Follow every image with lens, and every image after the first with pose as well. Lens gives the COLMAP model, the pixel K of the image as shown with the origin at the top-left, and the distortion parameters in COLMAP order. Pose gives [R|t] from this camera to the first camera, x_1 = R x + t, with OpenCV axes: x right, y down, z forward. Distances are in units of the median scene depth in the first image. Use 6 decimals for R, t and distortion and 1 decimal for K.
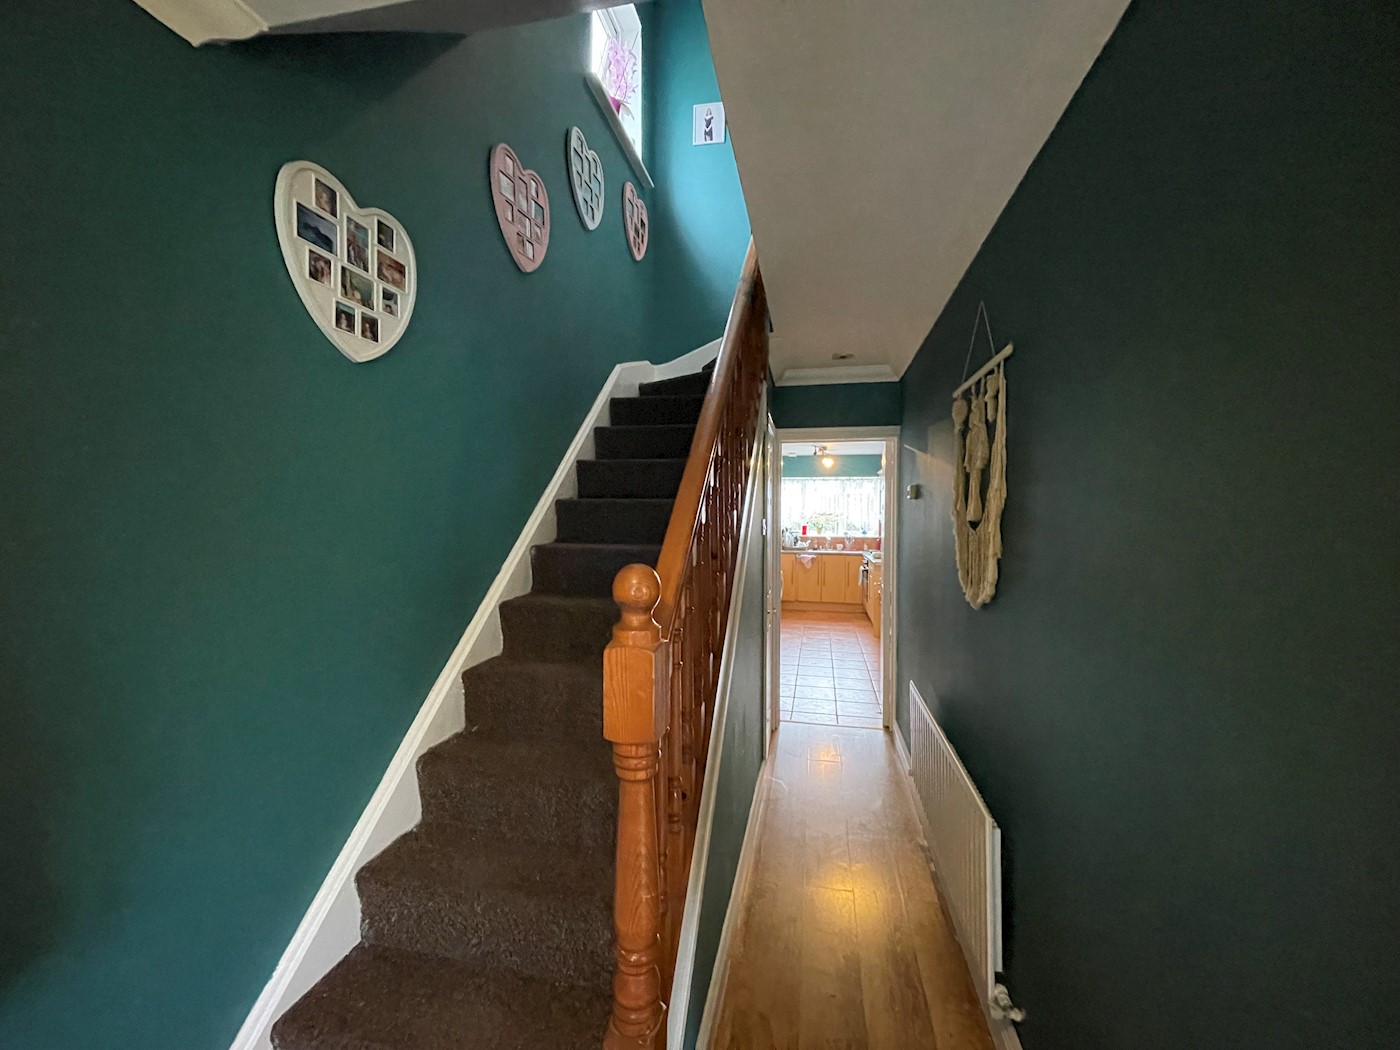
lens RADIAL K [[562.0, 0, 698.1], [0, 562.0, 523.3], [0, 0, 1]] dist [-0.003507, -0.000134]
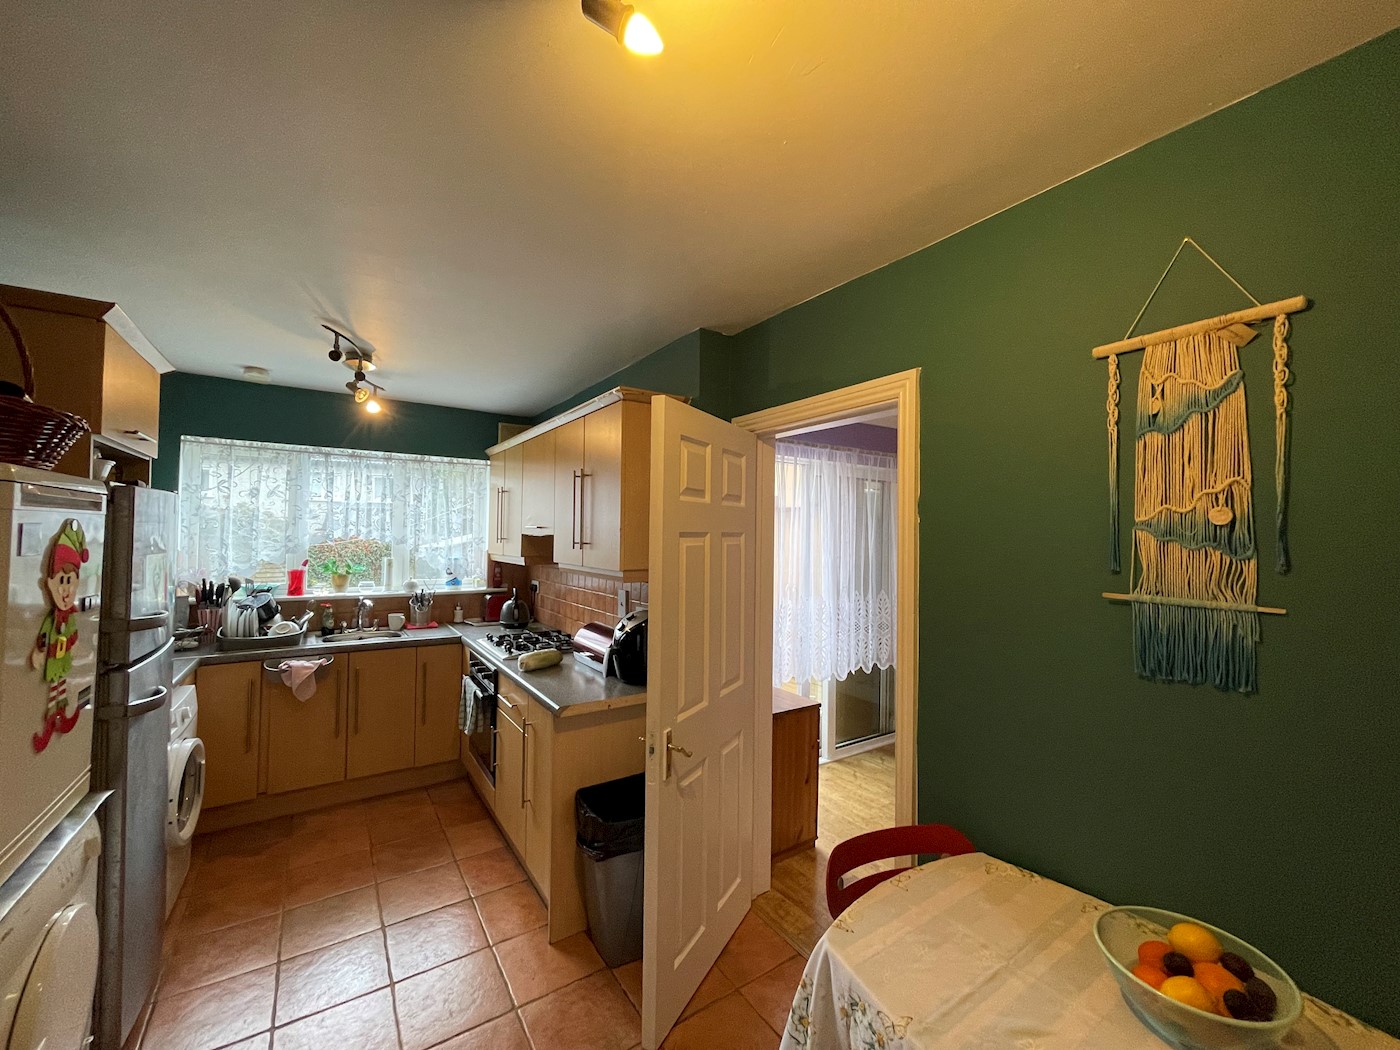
lens RADIAL K [[562.0, 0, 696.1], [0, 562.0, 530.1], [0, 0, 1]] dist [-0.003507, -0.000134]
pose [[0.700392, 0.010795, 0.713676, 0.109379], [-0.007354, 0.999942, -0.007907, -0.023126], [-0.713720, 0.000290, 0.700431, 0.548172]]
